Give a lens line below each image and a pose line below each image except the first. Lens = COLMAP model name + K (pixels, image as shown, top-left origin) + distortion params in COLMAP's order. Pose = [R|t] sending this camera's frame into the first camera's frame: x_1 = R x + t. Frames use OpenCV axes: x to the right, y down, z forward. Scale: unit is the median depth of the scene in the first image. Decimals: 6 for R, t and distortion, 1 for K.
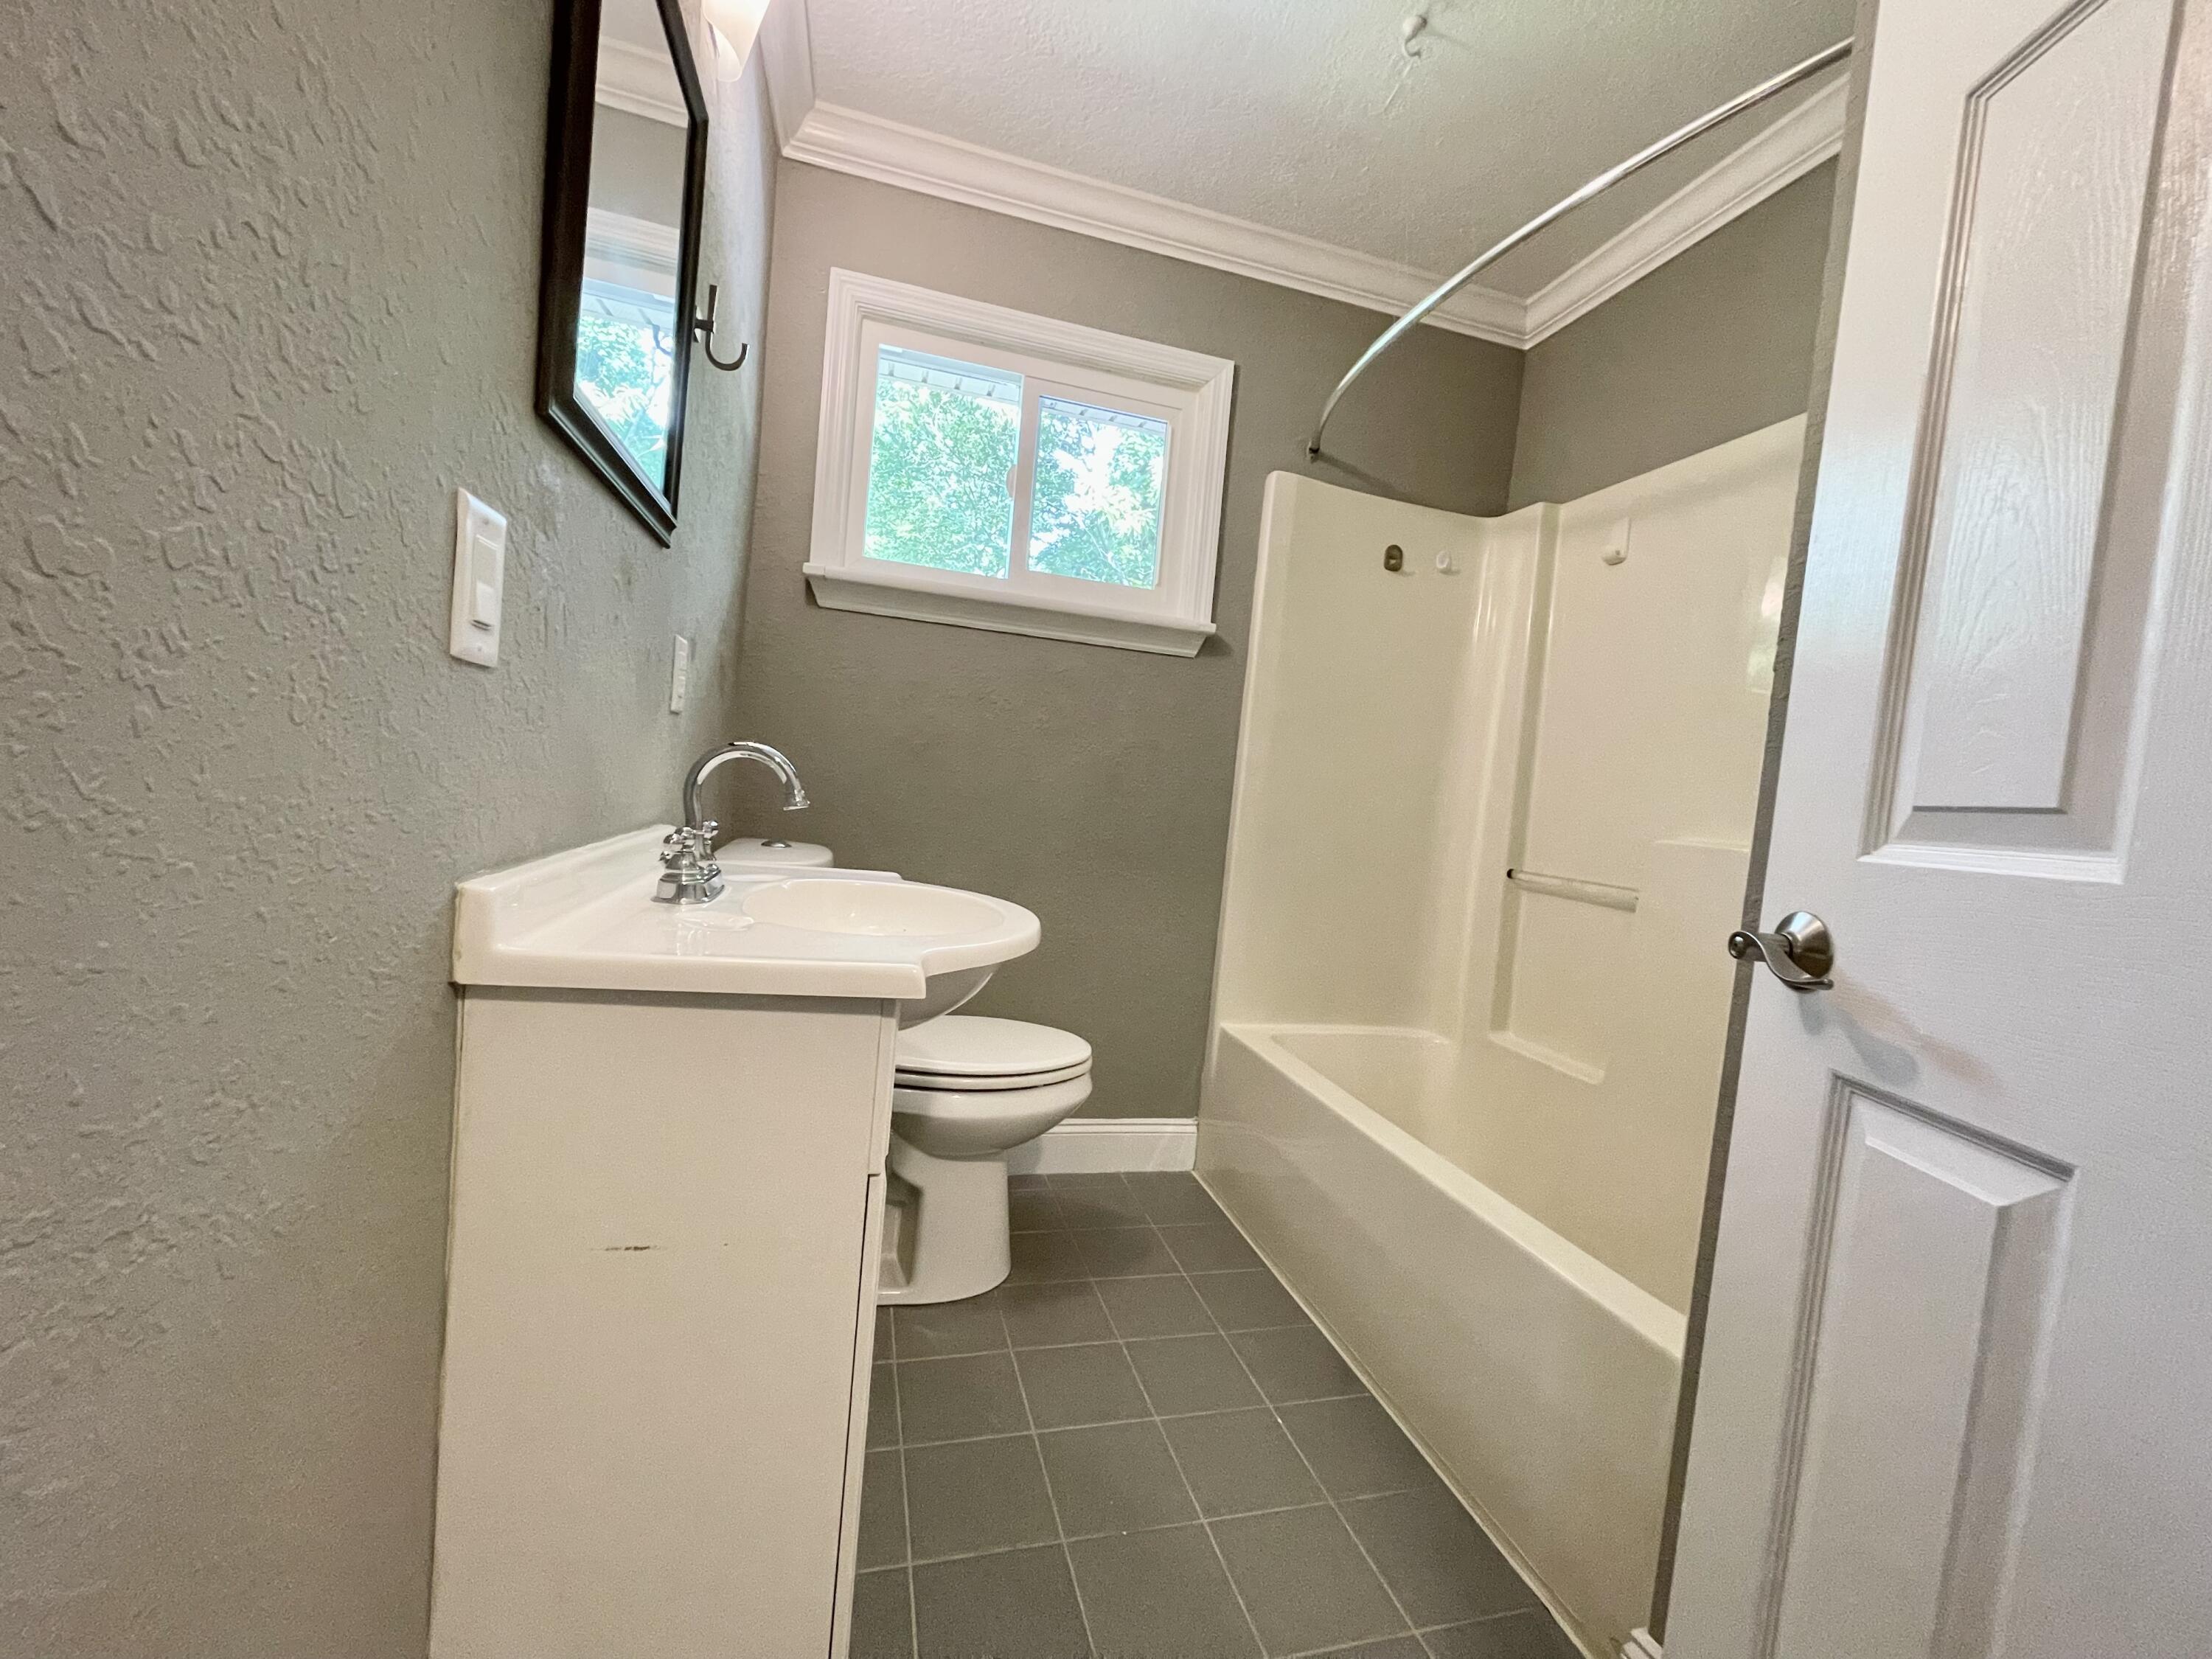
lens RADIAL K [[891.5, 0, 1113.6], [0, 891.5, 836.1], [0, 0, 1]] dist [-0.000628, -0.000152]
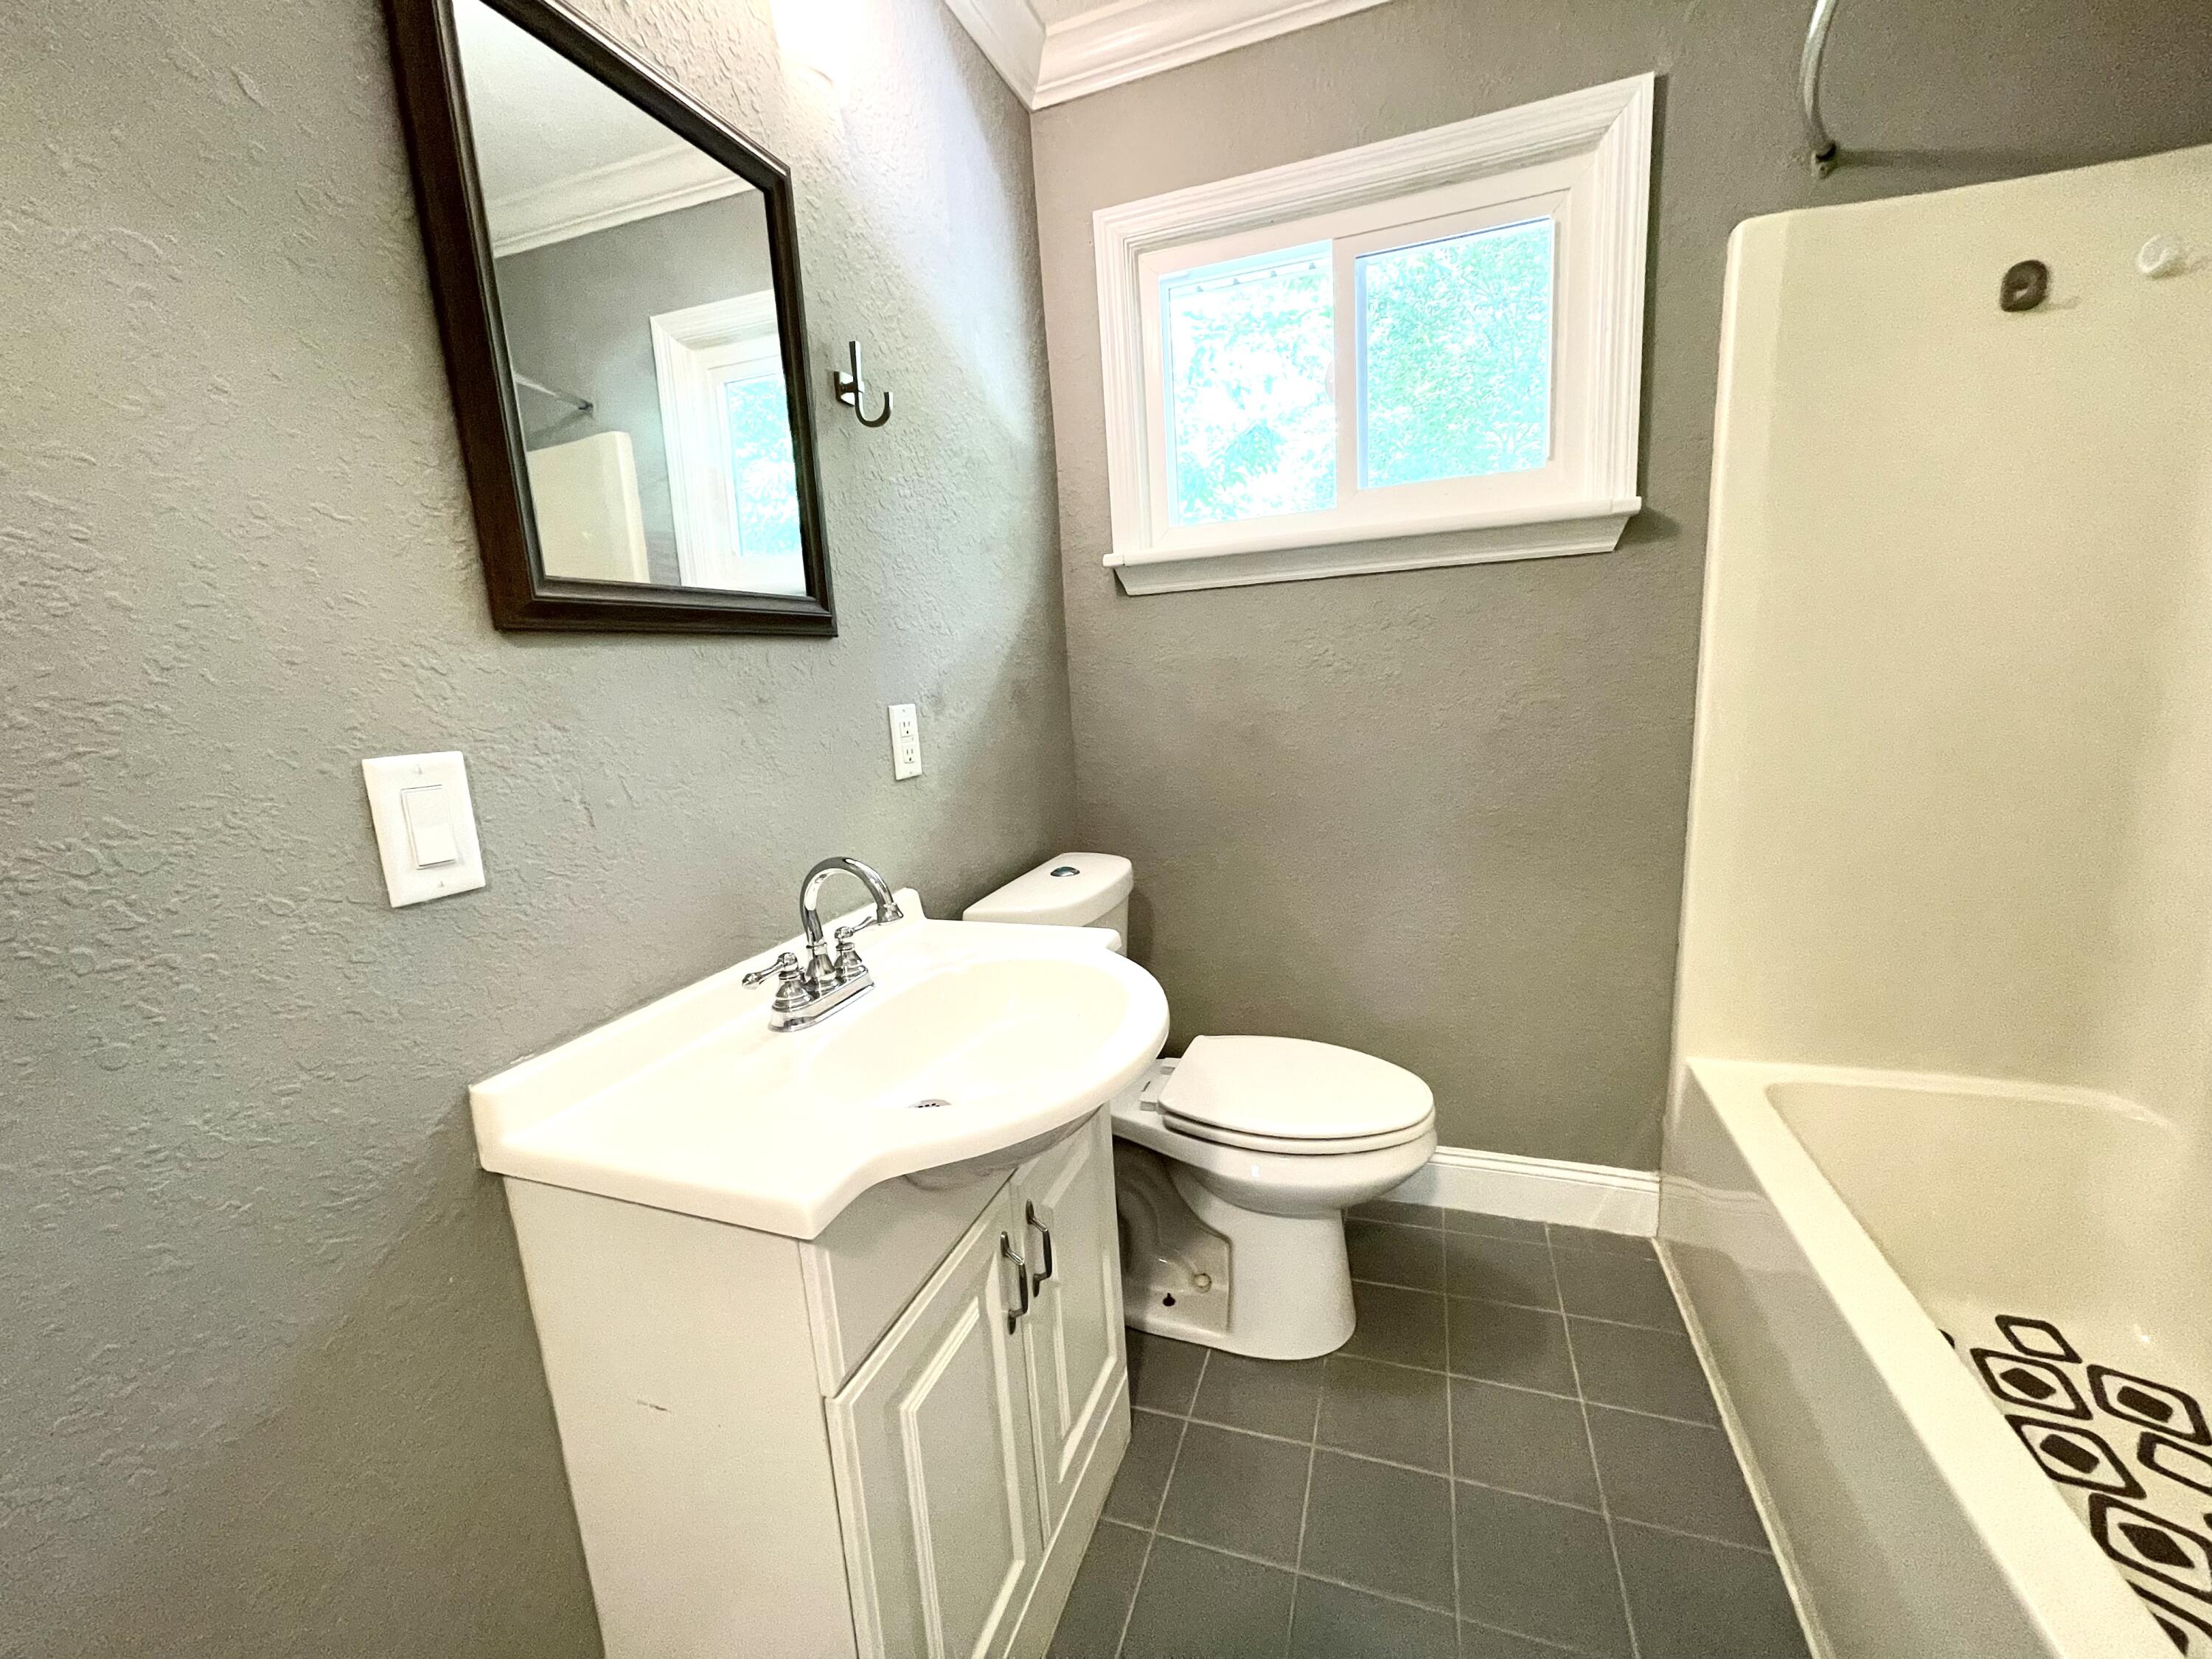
lens RADIAL K [[891.5, 0, 1113.6], [0, 891.5, 836.1], [0, 0, 1]] dist [-0.000628, -0.000152]
pose [[0.806736, -0.029594, -0.590170, 0.183441], [0.103584, 0.990363, 0.091933, -0.084972], [0.581762, -0.135298, 0.802027, 0.180899]]
